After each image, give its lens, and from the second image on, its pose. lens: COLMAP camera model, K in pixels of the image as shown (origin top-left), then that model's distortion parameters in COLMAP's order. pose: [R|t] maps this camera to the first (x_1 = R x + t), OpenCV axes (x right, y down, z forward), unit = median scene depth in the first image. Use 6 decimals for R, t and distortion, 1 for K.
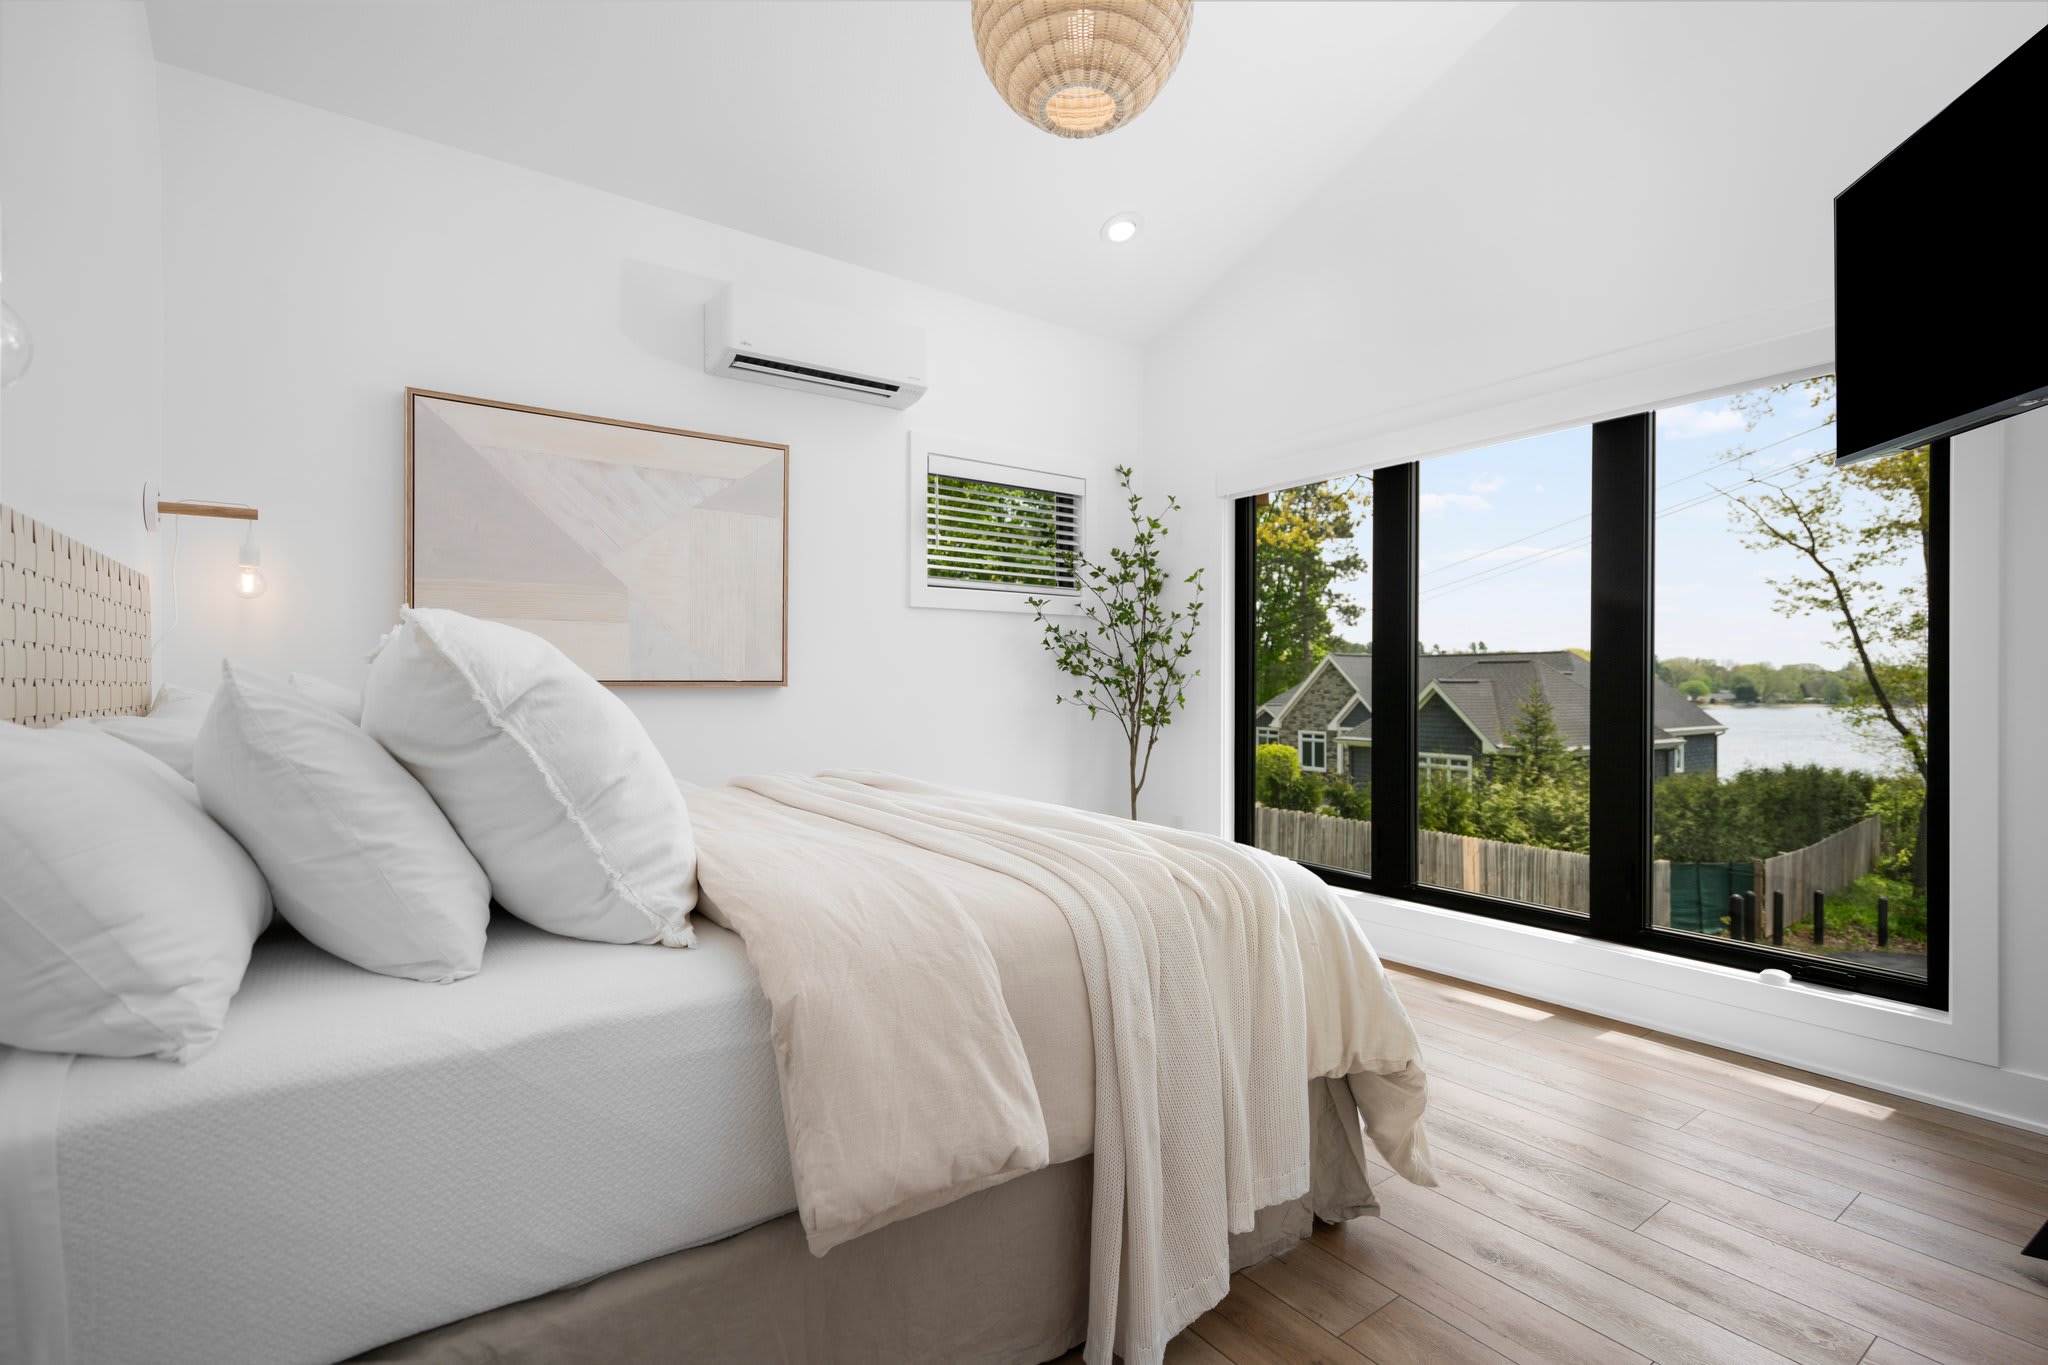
lens RADIAL K [[932.3, 0, 1029.7], [0, 932.3, 685.6], [0, 0, 1]] dist [-0.002732, -0.000053]
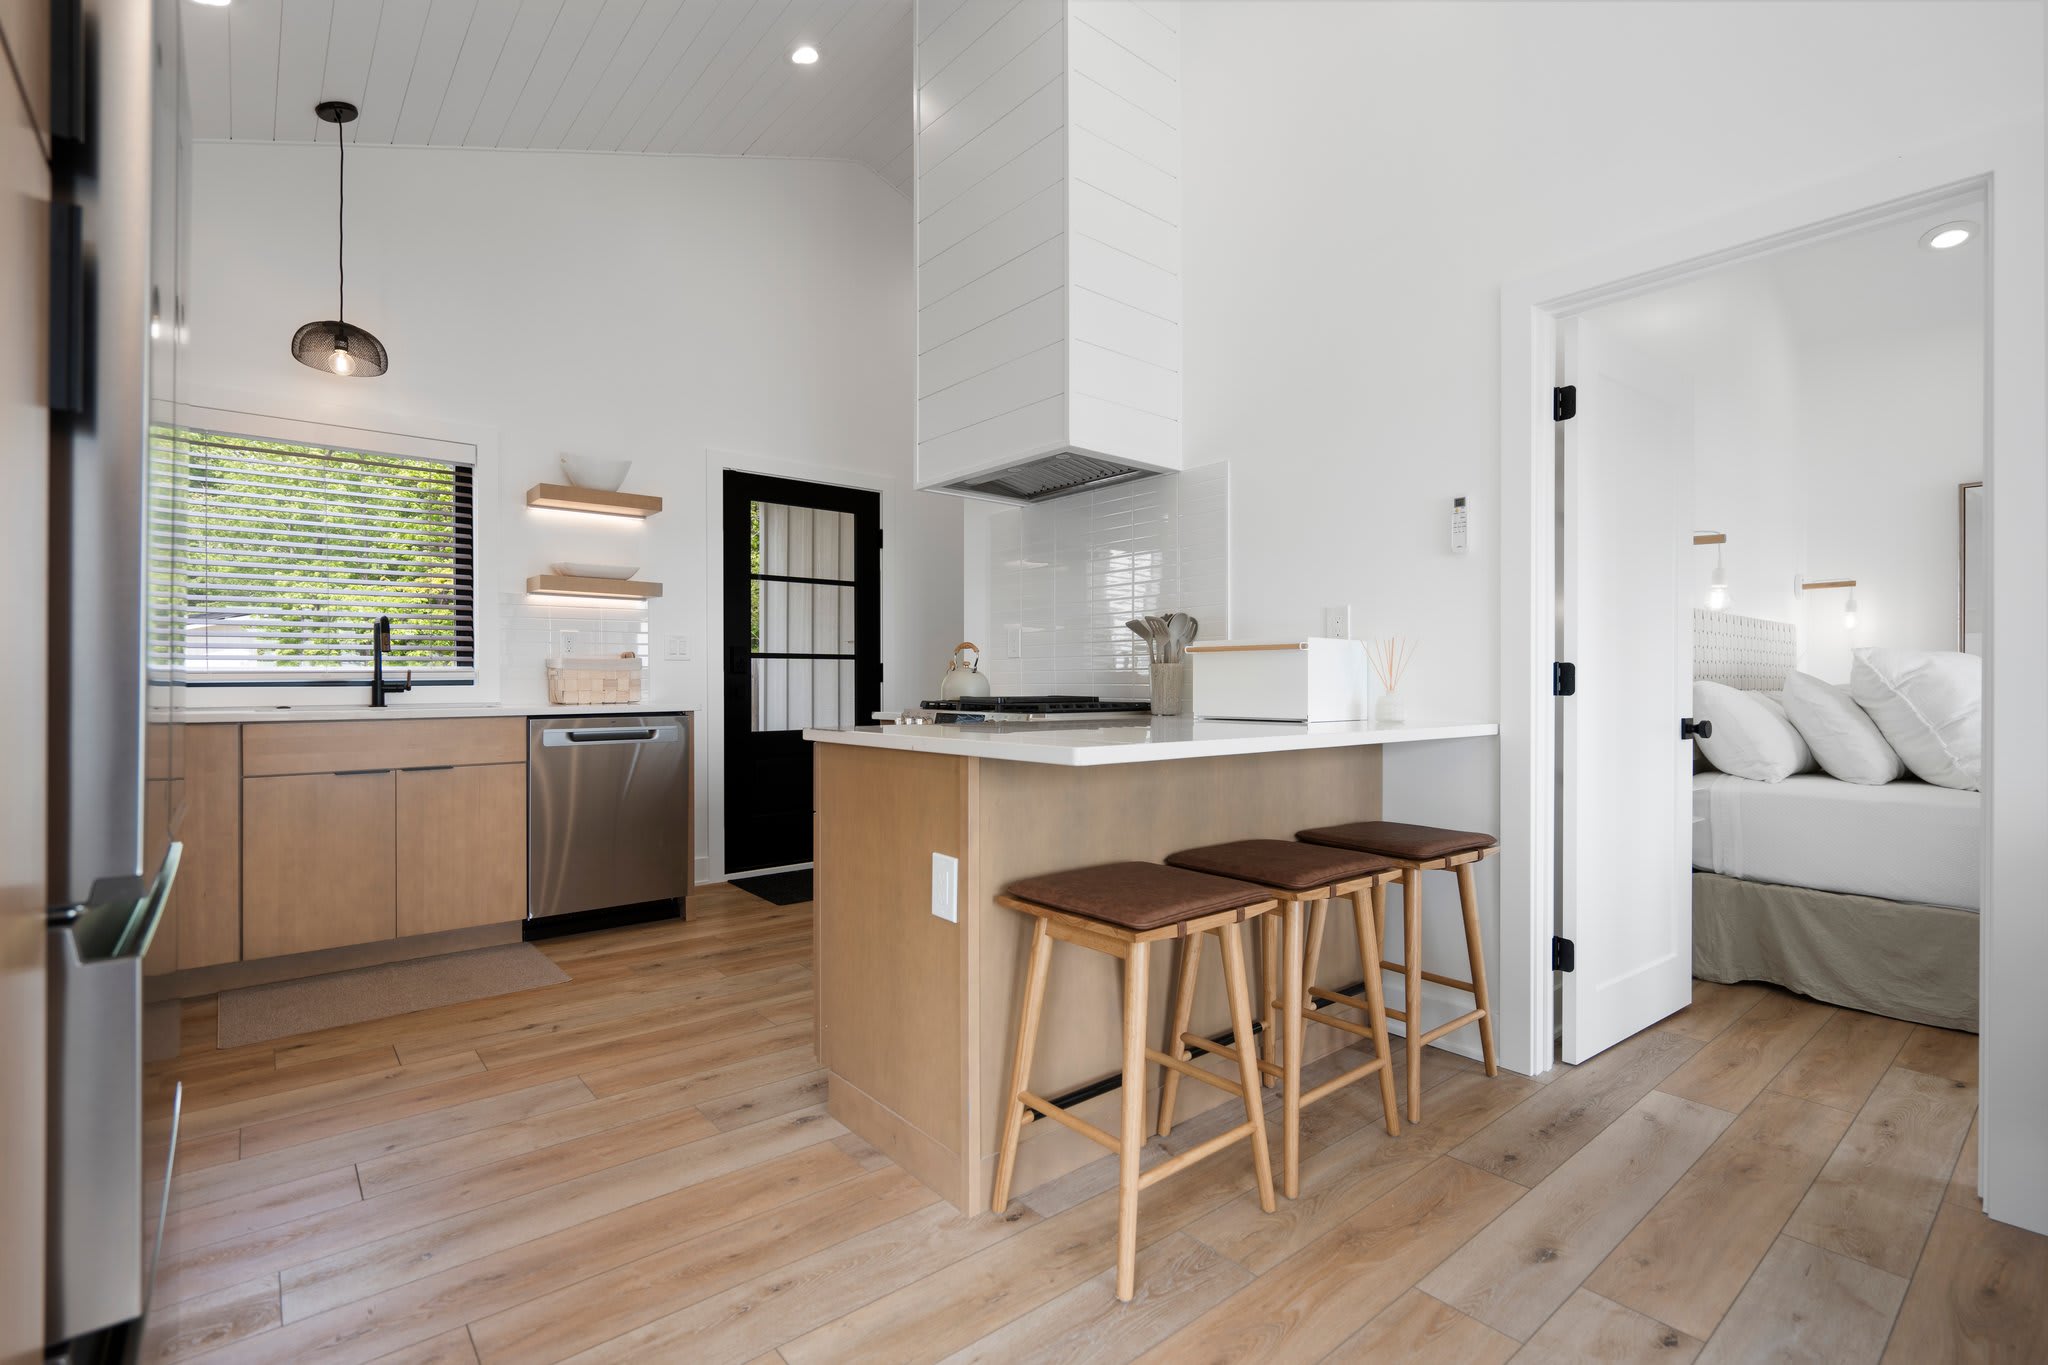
lens RADIAL K [[932.3, 0, 1019.5], [0, 932.3, 696.7], [0, 0, 1]] dist [-0.002732, -0.000053]
pose [[0.078032, 0.014072, -0.996852, 1.755702], [-0.003938, 0.999897, 0.013807, 0.030263], [0.996943, 0.002849, 0.078079, -1.561231]]
